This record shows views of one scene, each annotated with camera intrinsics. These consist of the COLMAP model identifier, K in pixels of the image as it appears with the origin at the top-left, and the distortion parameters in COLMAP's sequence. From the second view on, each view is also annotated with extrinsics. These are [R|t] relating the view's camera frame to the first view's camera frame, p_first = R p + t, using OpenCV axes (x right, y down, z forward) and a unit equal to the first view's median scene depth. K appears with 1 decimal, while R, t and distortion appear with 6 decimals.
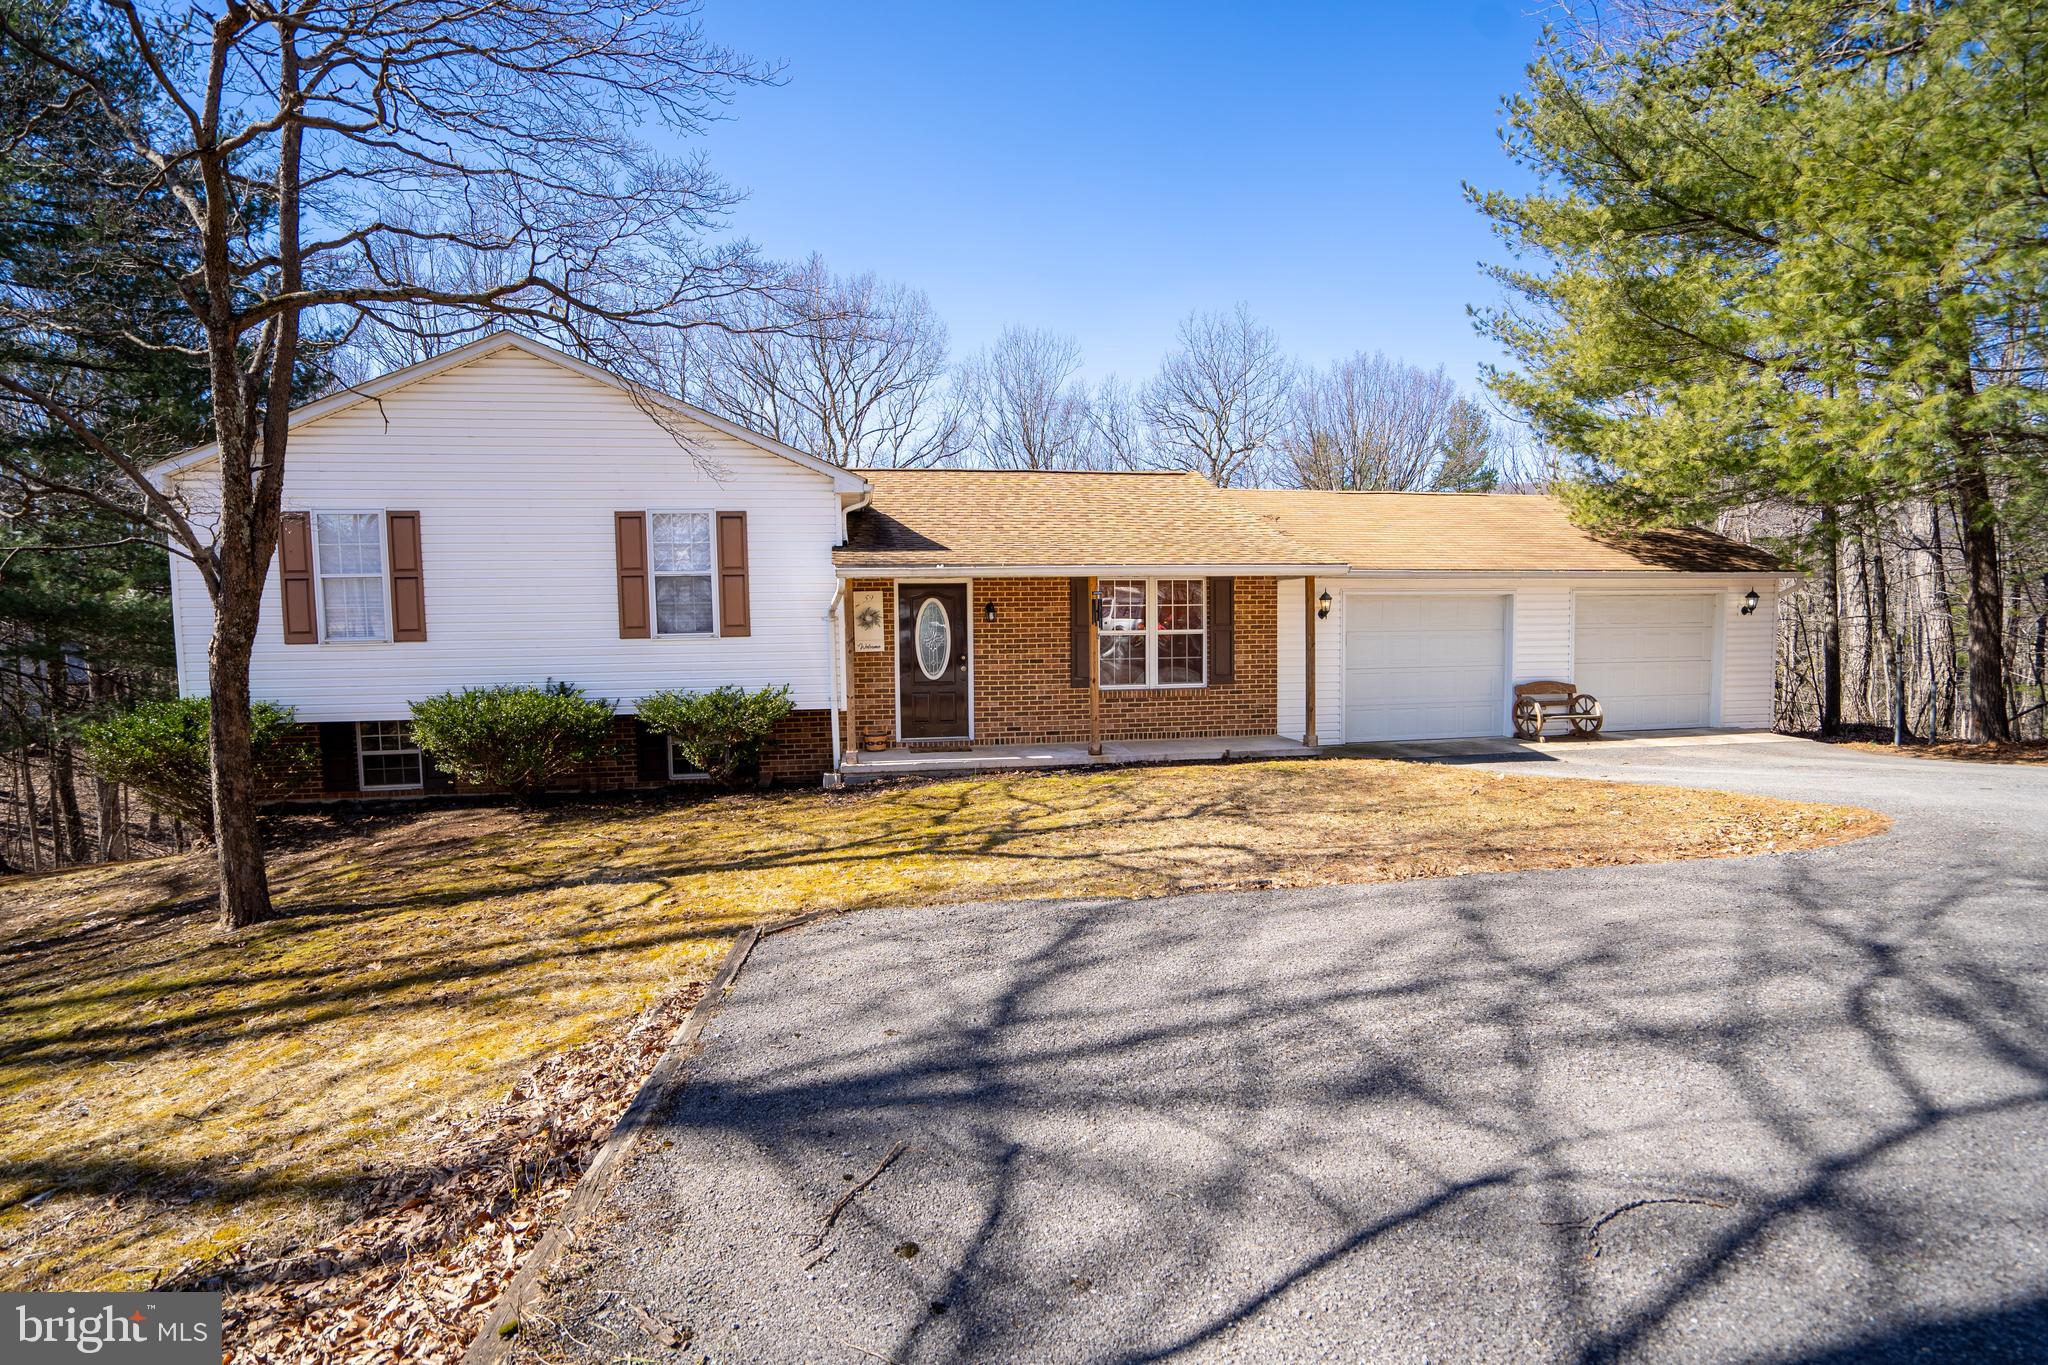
lens RADIAL K [[949.4, 0, 1037.0], [0, 949.4, 687.6], [0, 0, 1]] dist [-0.053722, 0.019398]
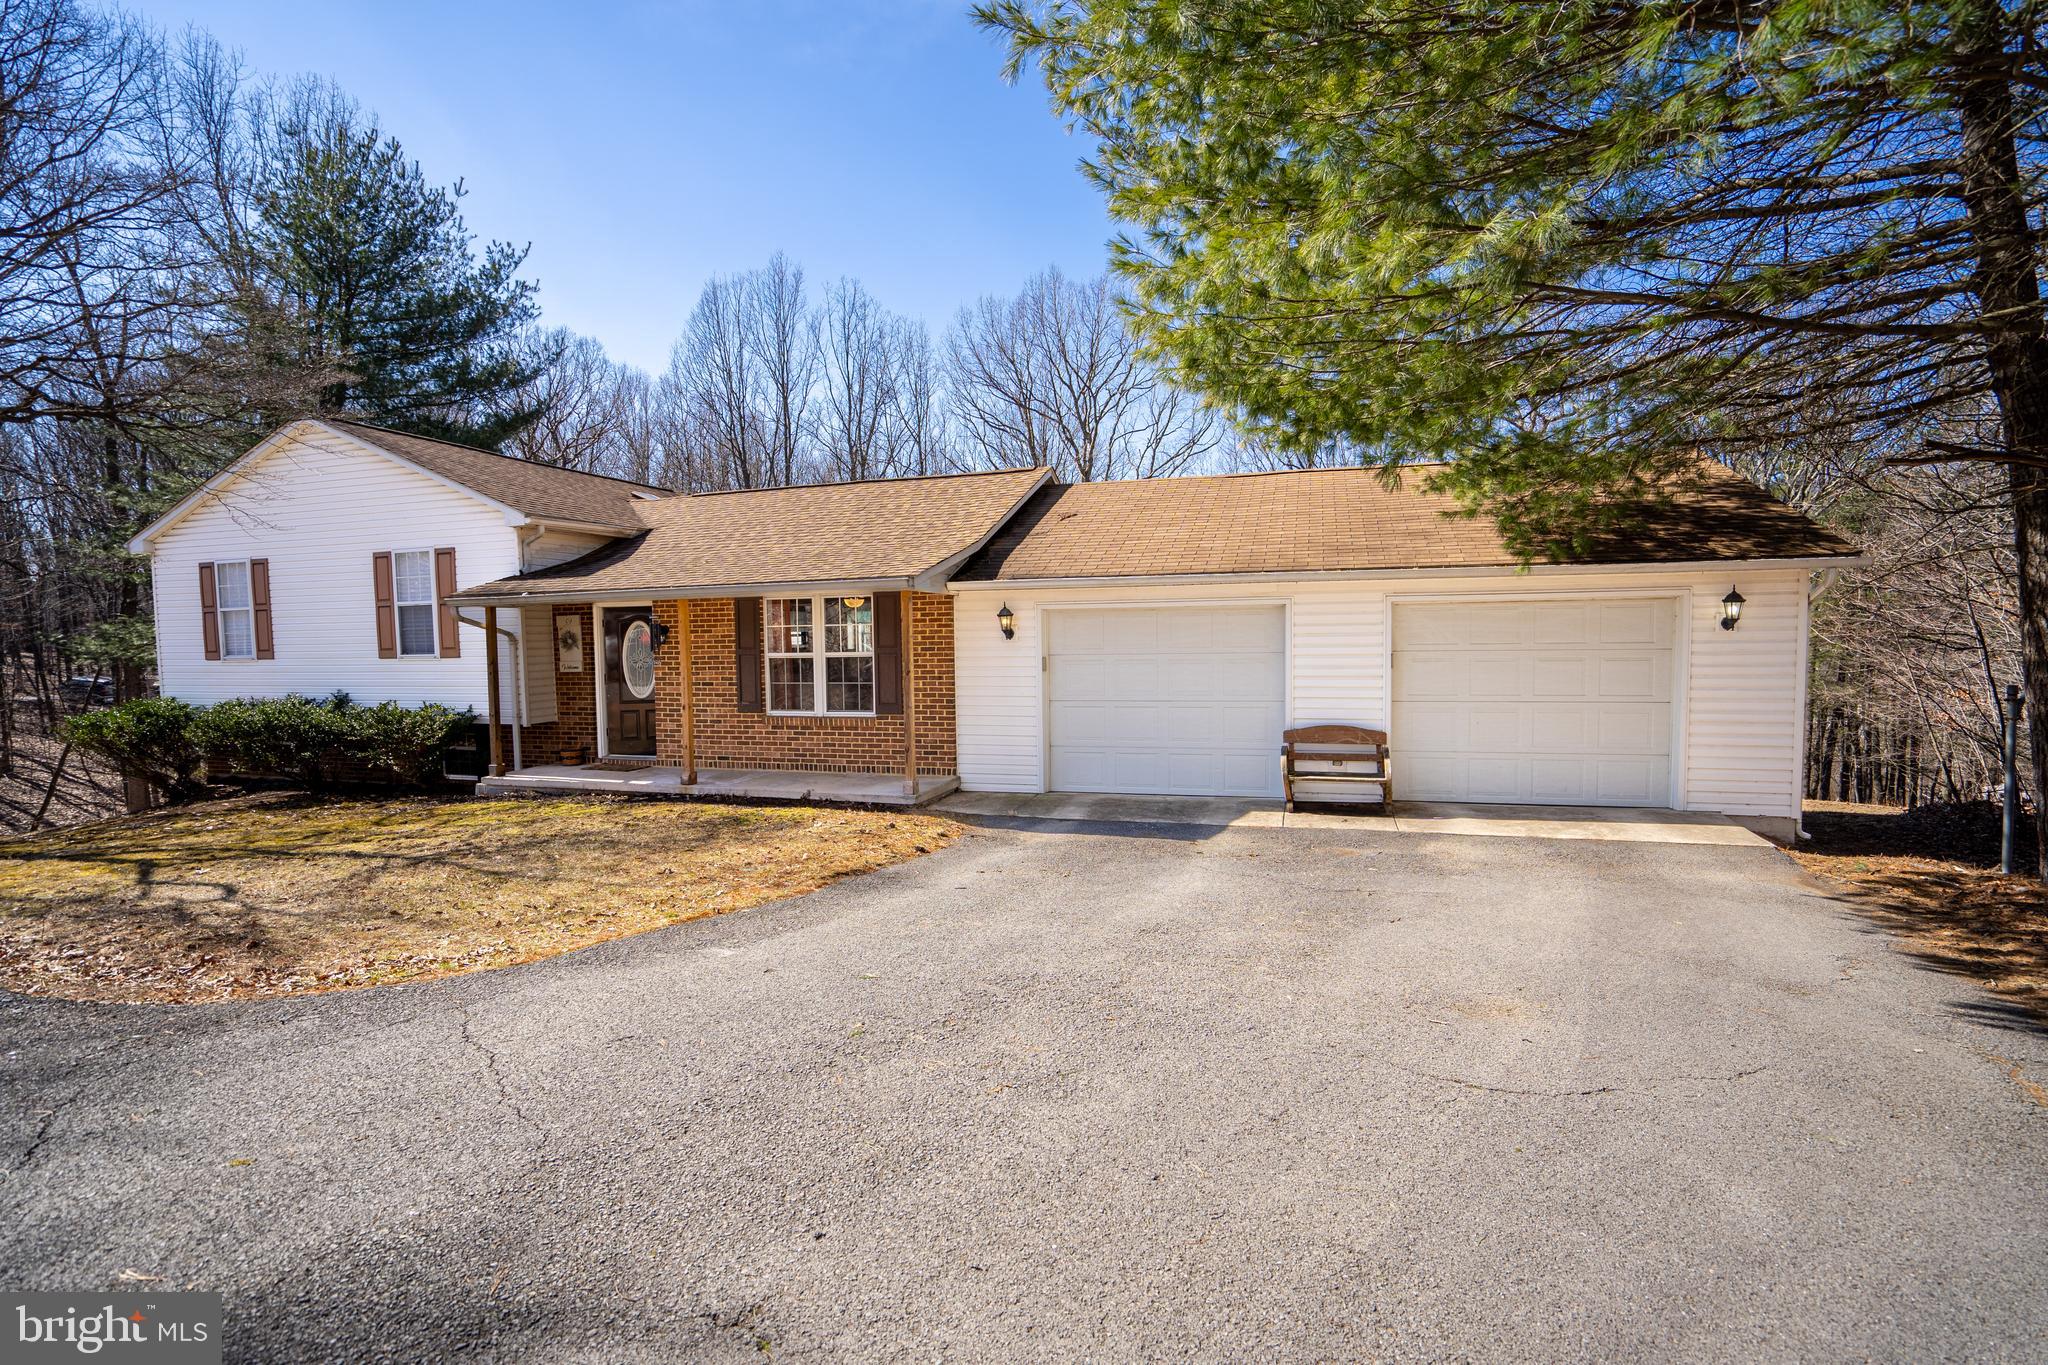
lens RADIAL K [[949.4, 0, 1021.4], [0, 949.4, 682.4], [0, 0, 1]] dist [-0.053722, 0.019398]
pose [[0.890469, 0.023119, -0.454457, 0.738693], [-0.024764, 0.999691, 0.002334, -0.040096], [0.454370, 0.009176, 0.890766, 0.285937]]
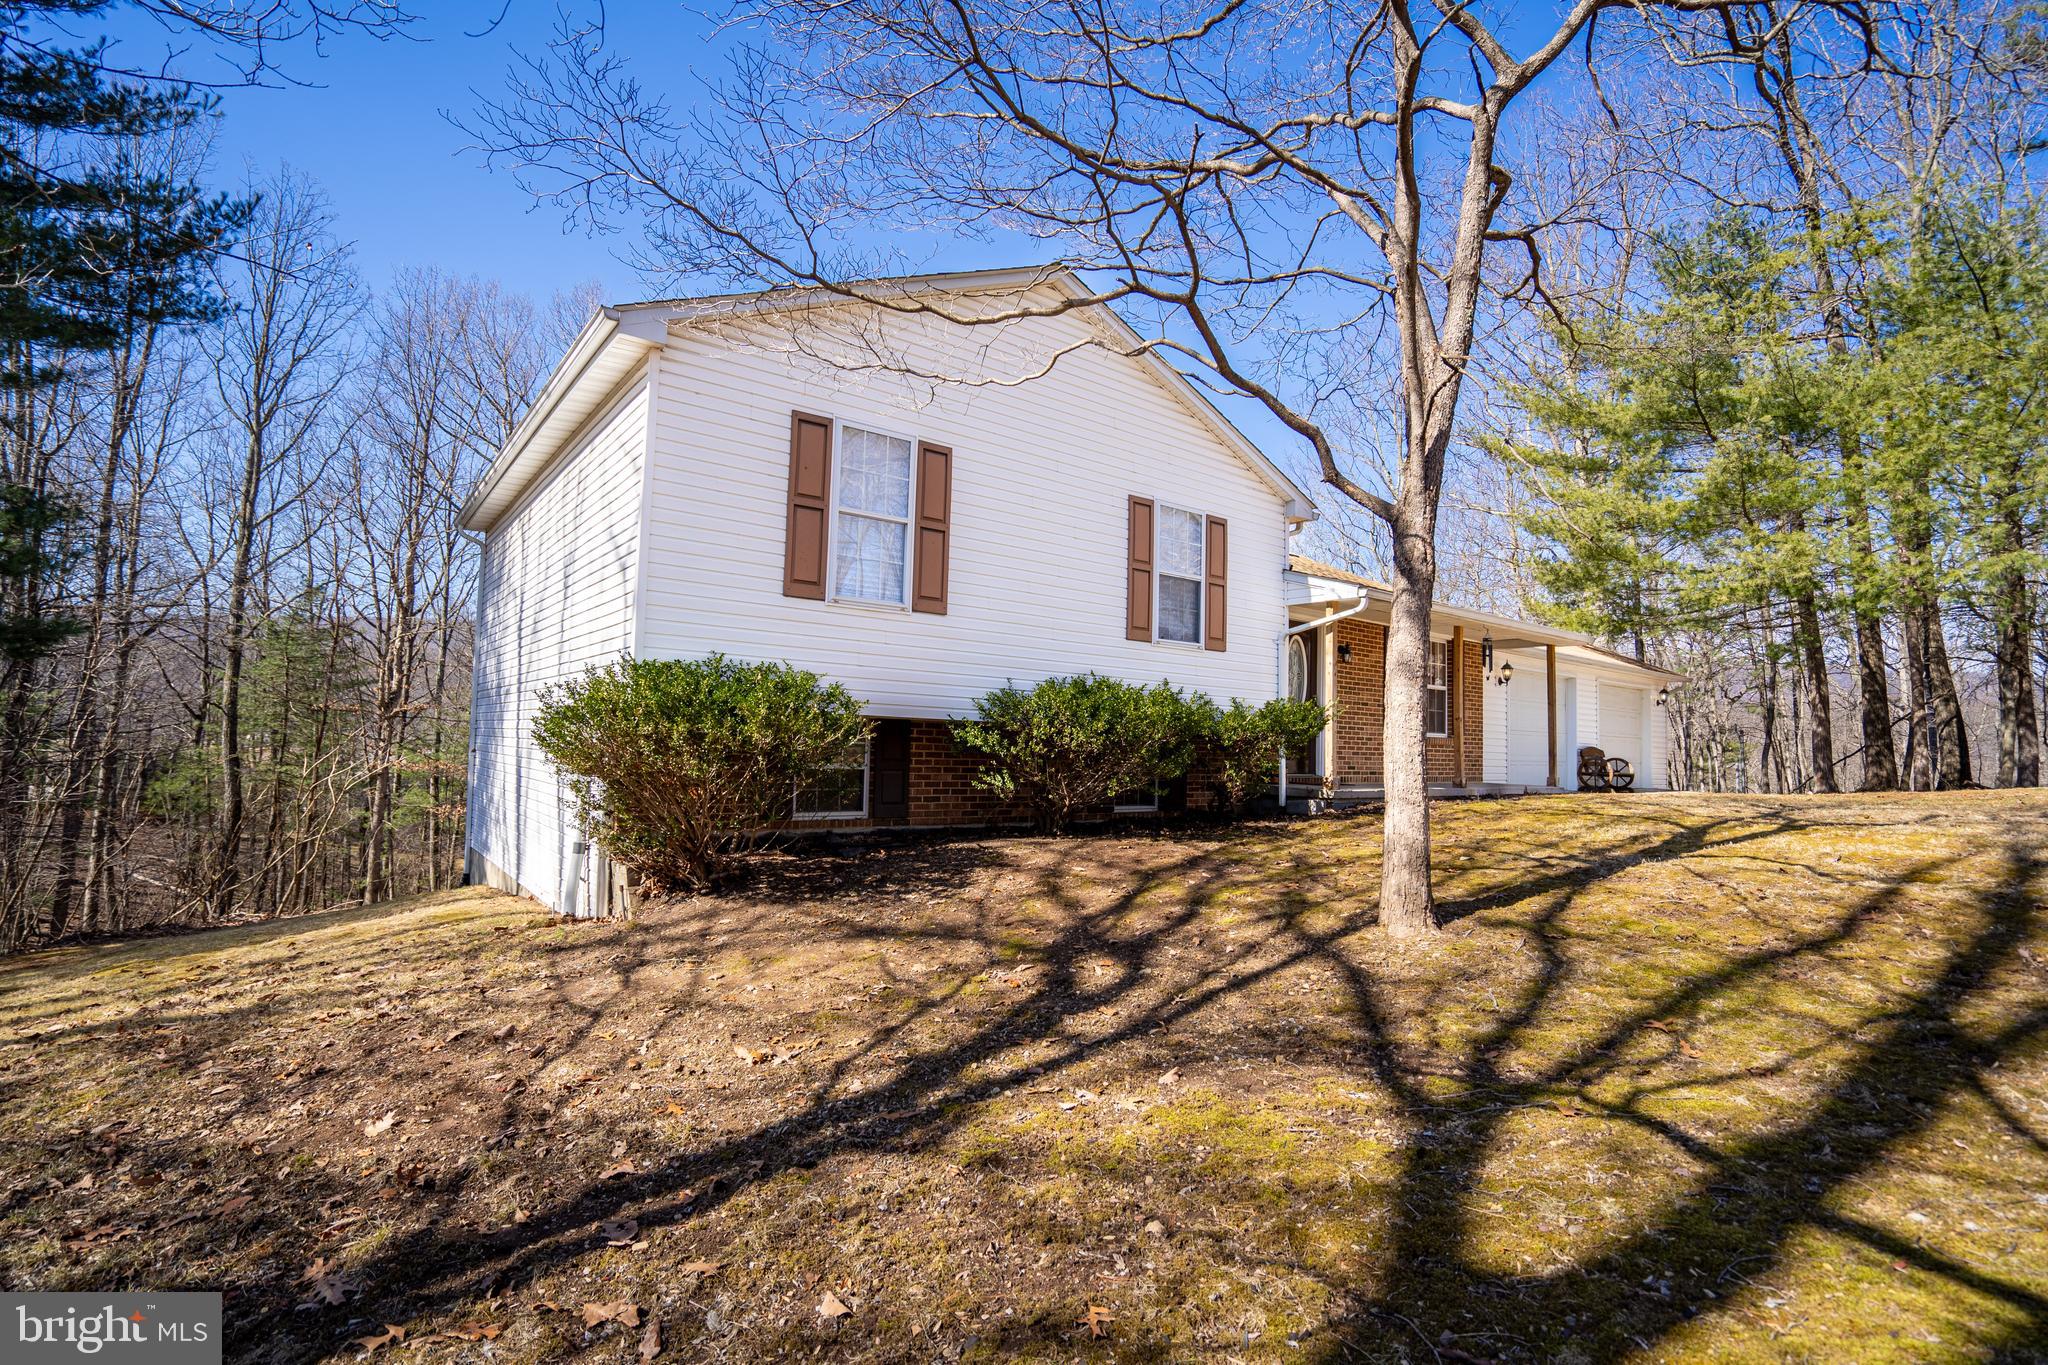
lens RADIAL K [[949.4, 0, 1034.5], [0, 949.4, 698.7], [0, 0, 1]] dist [-0.053722, 0.019398]
pose [[0.883508, 0.062328, 0.464251, -0.821574], [-0.011264, 0.993648, -0.111966, 0.088895], [-0.468280, 0.093694, 0.878598, 0.255775]]
